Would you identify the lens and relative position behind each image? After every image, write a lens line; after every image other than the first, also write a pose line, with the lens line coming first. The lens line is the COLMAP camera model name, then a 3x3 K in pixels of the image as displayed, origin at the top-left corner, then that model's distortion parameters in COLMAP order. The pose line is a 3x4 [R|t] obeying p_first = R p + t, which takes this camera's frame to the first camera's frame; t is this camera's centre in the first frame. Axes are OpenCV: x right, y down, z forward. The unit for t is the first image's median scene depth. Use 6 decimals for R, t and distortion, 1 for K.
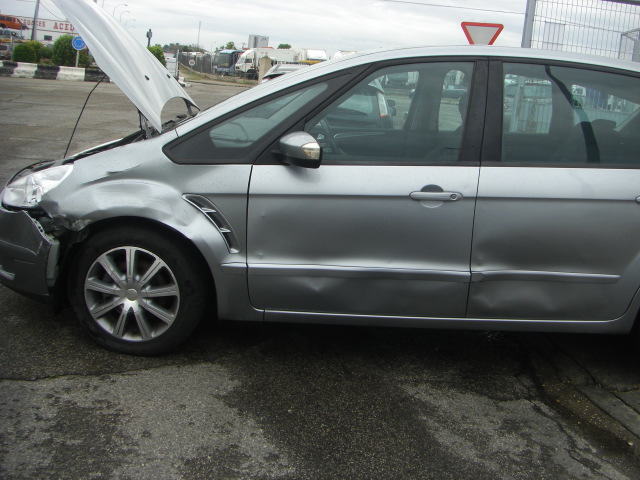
lens RADIAL K [[719.8, 0, 344.7], [0, 719.8, 219.8], [0, 0, 1]] dist [-0.142823, 0.000000]
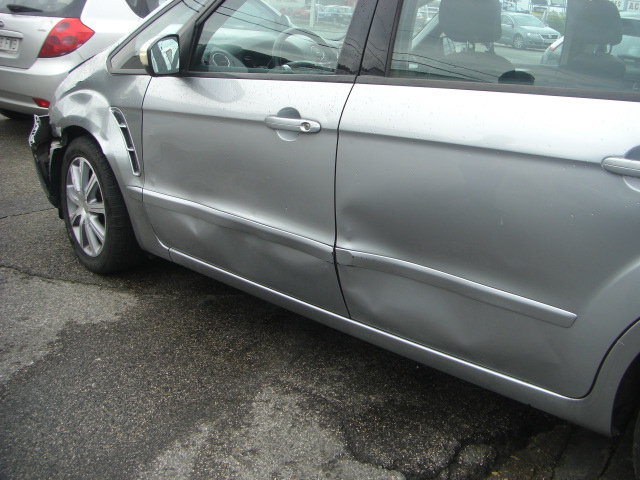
lens RADIAL K [[719.8, 0, 333.0], [0, 719.8, 222.8], [0, 0, 1]] dist [-0.142823, 0.000000]
pose [[0.700820, 0.158470, -0.695513, 0.636578], [-0.128140, 0.987119, 0.095794, -0.011140], [0.701735, 0.021989, 0.712099, 0.547915]]
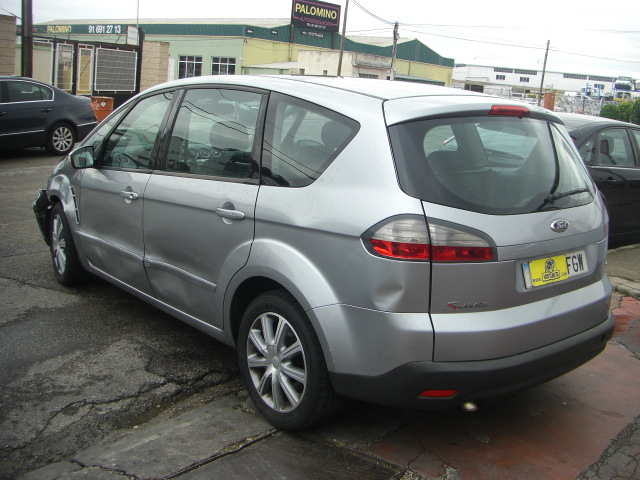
lens RADIAL K [[719.8, 0, 326.0], [0, 719.8, 237.9], [0, 0, 1]] dist [-0.142823, 0.000000]
pose [[0.592005, 0.107208, -0.798772, 1.376026], [-0.154554, 0.987820, 0.018034, -0.033664], [0.790976, 0.112777, 0.601363, 0.513519]]
